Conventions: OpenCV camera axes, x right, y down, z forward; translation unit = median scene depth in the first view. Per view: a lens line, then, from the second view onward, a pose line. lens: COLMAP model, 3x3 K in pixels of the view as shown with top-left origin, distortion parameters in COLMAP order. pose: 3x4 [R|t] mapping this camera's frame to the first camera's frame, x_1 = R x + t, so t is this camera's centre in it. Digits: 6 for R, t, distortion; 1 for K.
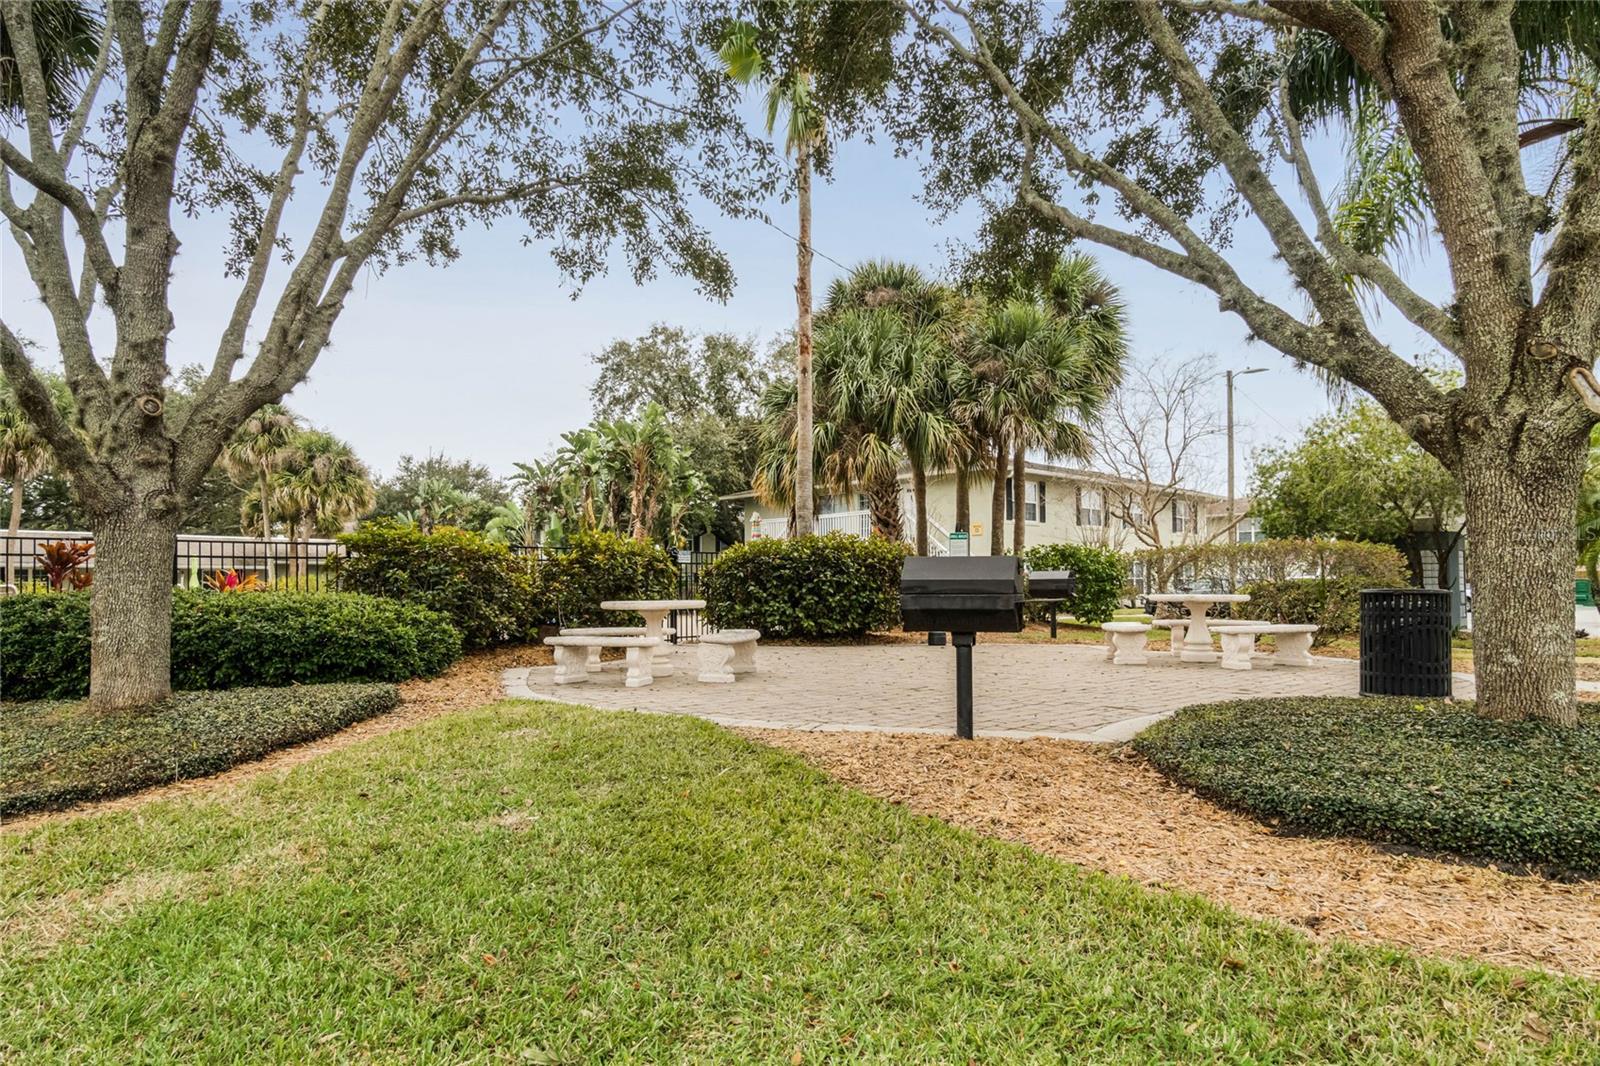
lens RADIAL K [[978.8, 0, 800.7], [0, 978.8, 539.1], [0, 0, 1]] dist [0.002585, 0.000378]
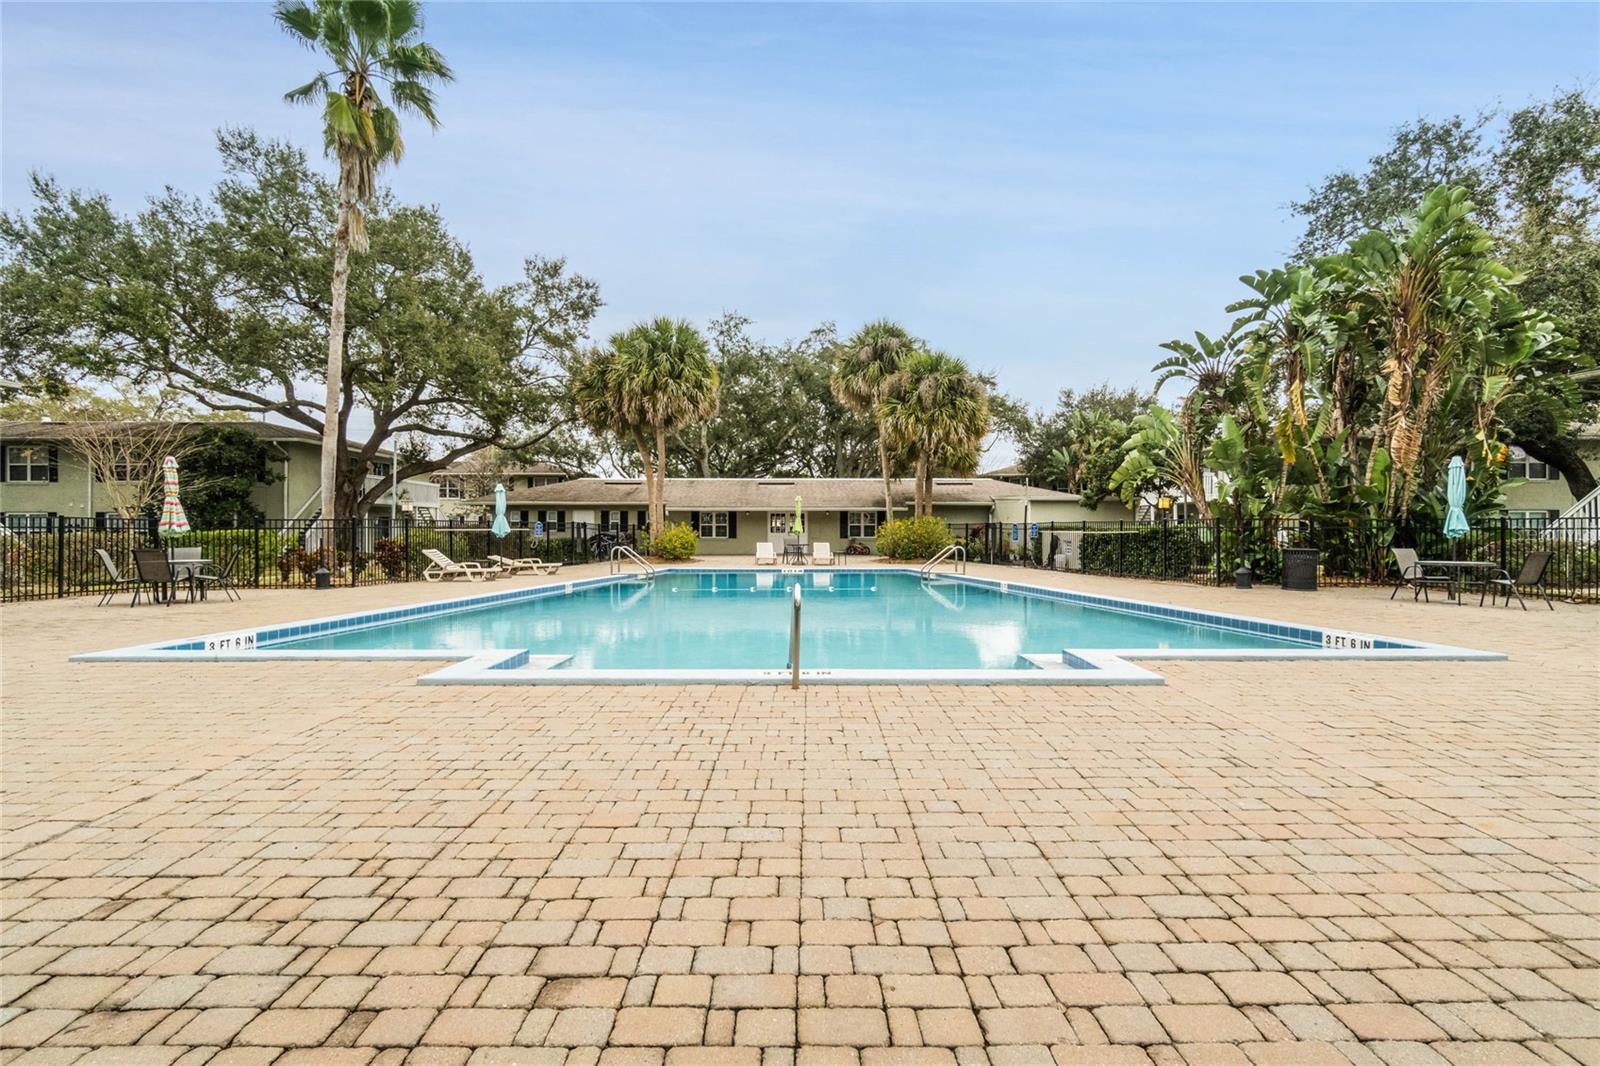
lens RADIAL K [[828.6, 0, 802.7], [0, 828.6, 531.1], [0, 0, 1]] dist [0.003897, 0.001780]
pose [[0.741717, 0.006161, -0.670685, -0.098804], [0.032229, 0.998475, 0.044814, 0.012497], [0.669939, -0.054855, 0.740387, 0.419956]]
